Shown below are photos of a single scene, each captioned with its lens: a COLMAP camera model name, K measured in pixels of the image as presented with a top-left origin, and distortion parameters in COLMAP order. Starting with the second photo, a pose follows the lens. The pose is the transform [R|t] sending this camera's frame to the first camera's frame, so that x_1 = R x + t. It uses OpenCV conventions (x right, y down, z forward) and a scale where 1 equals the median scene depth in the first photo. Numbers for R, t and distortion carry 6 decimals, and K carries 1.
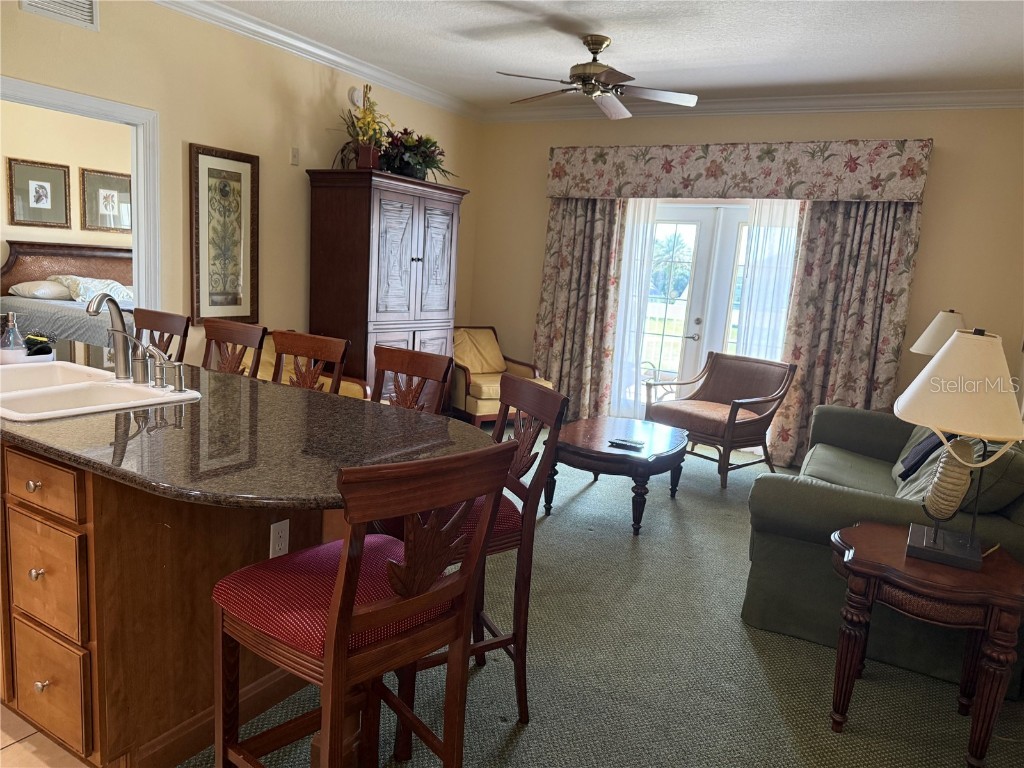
lens RADIAL K [[725.2, 0, 512.2], [0, 725.2, 383.2], [0, 0, 1]] dist [0.004937, 0.000268]
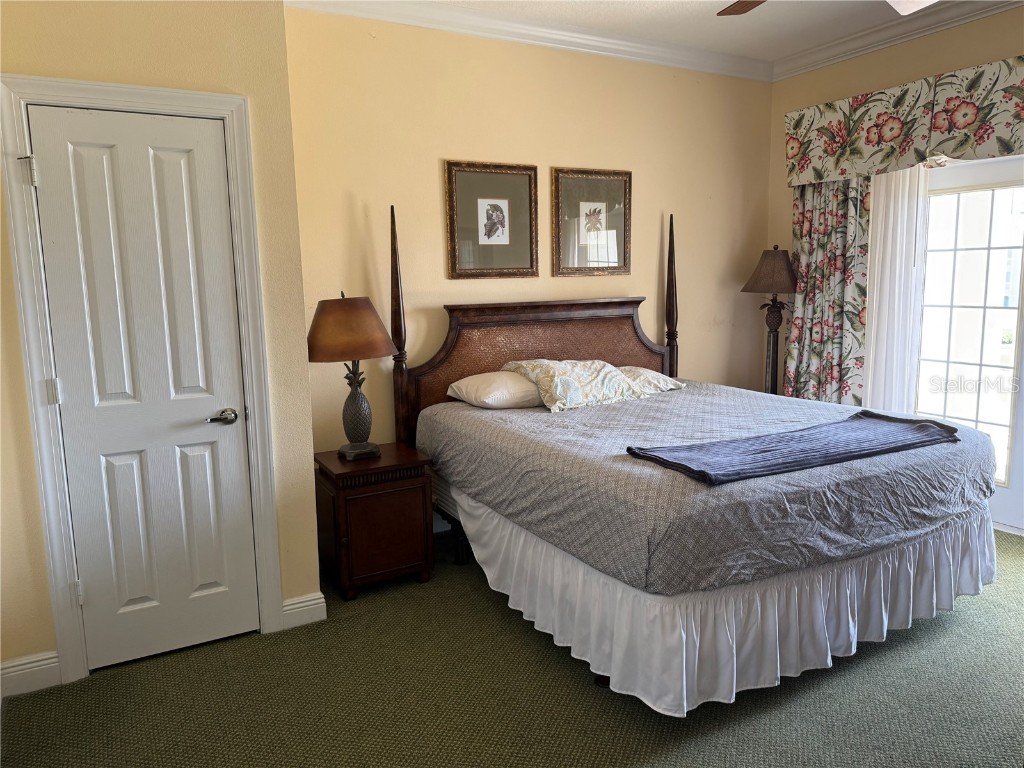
lens RADIAL K [[725.2, 0, 512.9], [0, 725.2, 382.7], [0, 0, 1]] dist [0.004937, 0.000268]
pose [[0.855105, -0.017597, -0.518157, -0.333306], [-0.001212, 0.999353, -0.035939, -0.108759], [0.518454, 0.031360, 0.854530, 0.509537]]
